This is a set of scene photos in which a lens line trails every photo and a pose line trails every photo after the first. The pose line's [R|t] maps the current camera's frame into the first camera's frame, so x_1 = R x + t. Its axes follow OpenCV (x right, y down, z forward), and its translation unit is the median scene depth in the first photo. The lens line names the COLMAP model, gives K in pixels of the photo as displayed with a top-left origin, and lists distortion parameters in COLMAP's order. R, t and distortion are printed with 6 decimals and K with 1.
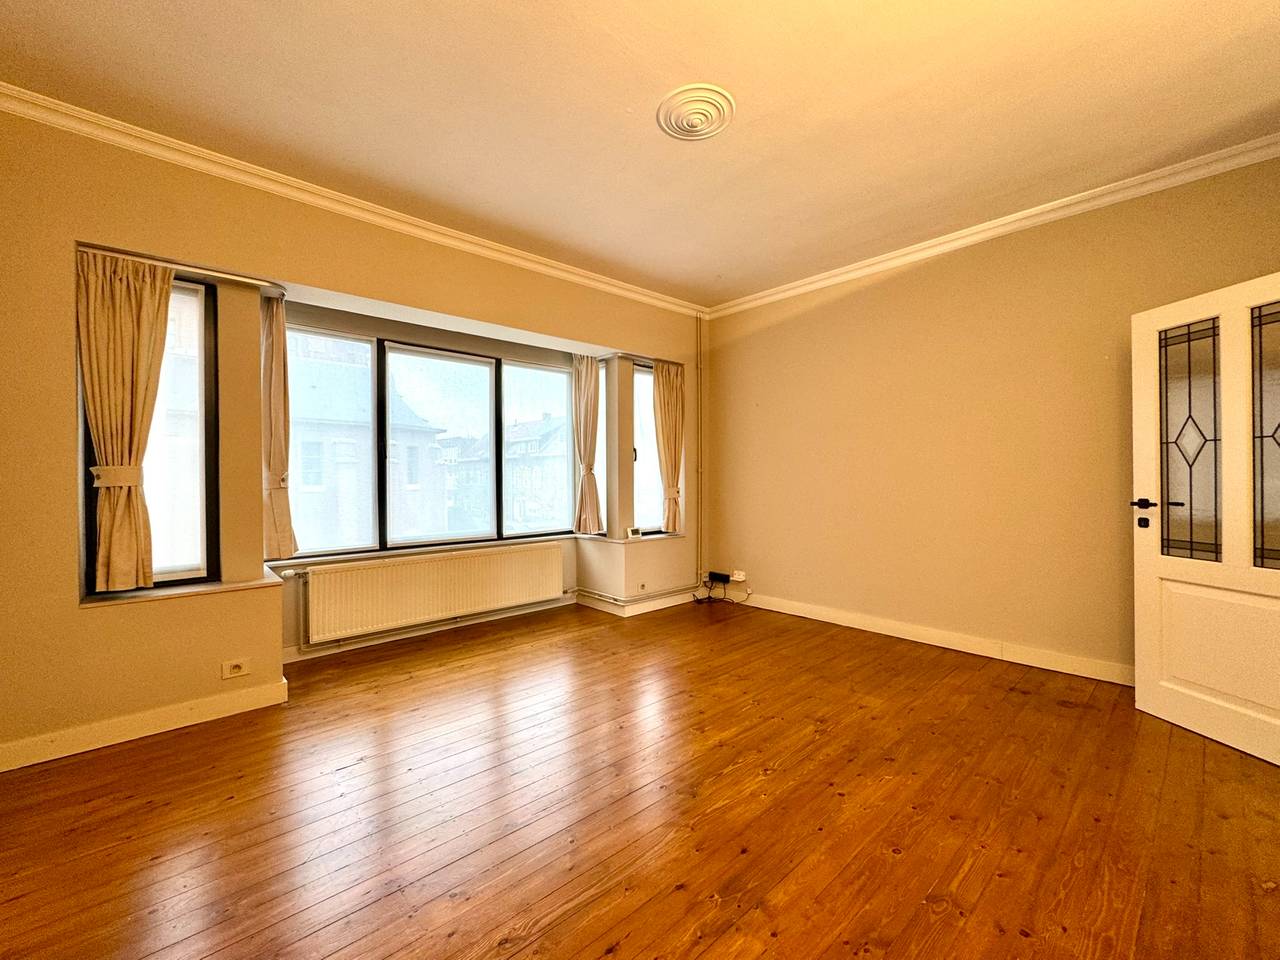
lens RADIAL K [[520.5, 0, 632.5], [0, 520.5, 476.8], [0, 0, 1]] dist [0.000385, 0.001349]
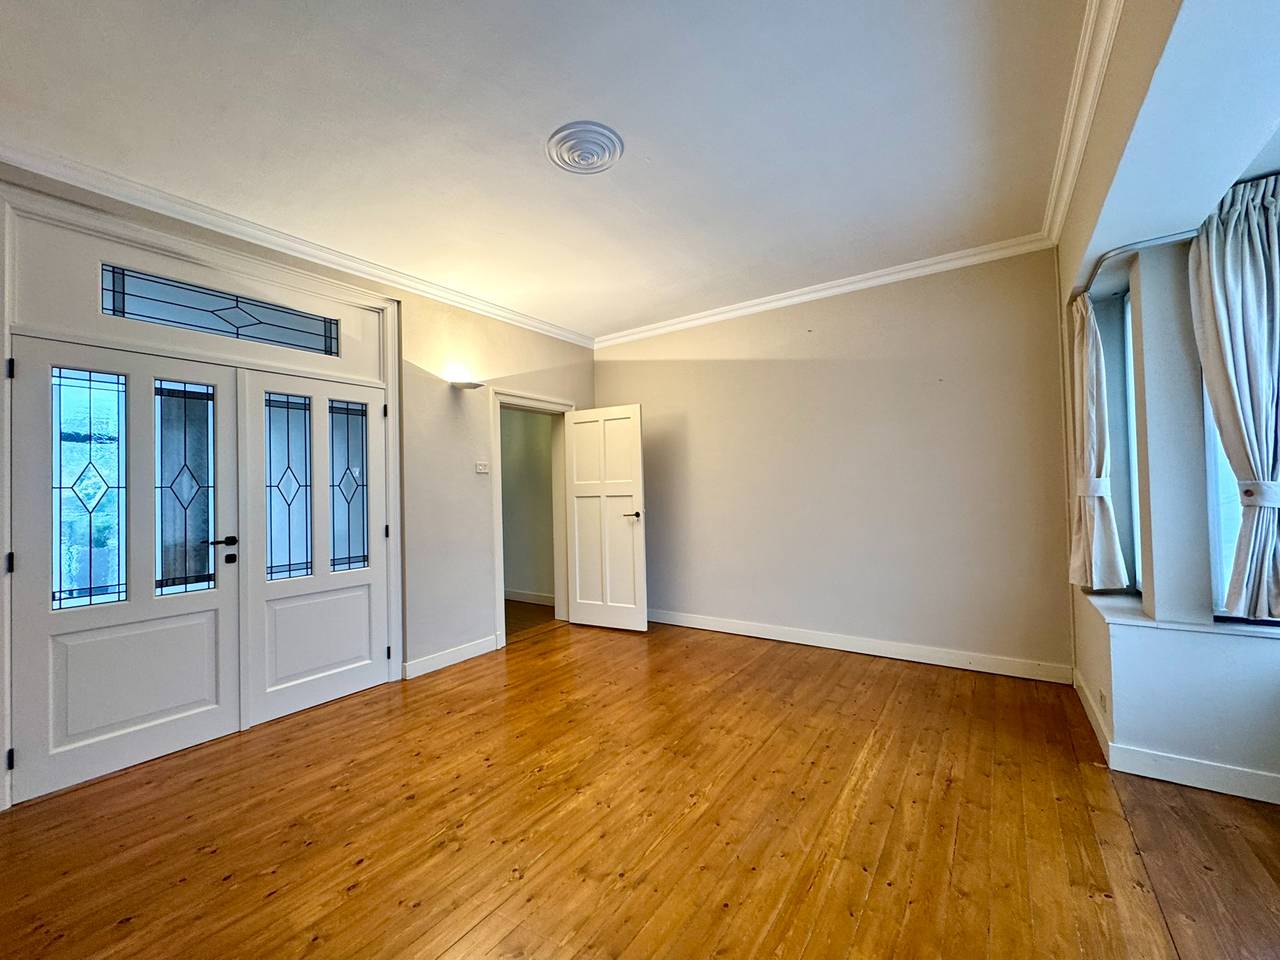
lens RADIAL K [[520.5, 0, 634.9], [0, 520.5, 474.7], [0, 0, 1]] dist [0.000385, 0.001349]
pose [[-0.971782, 0.021630, -0.234887, 0.322196], [0.030228, 0.998996, -0.033068, -0.032635], [0.233936, -0.039235, -0.971460, 2.269825]]
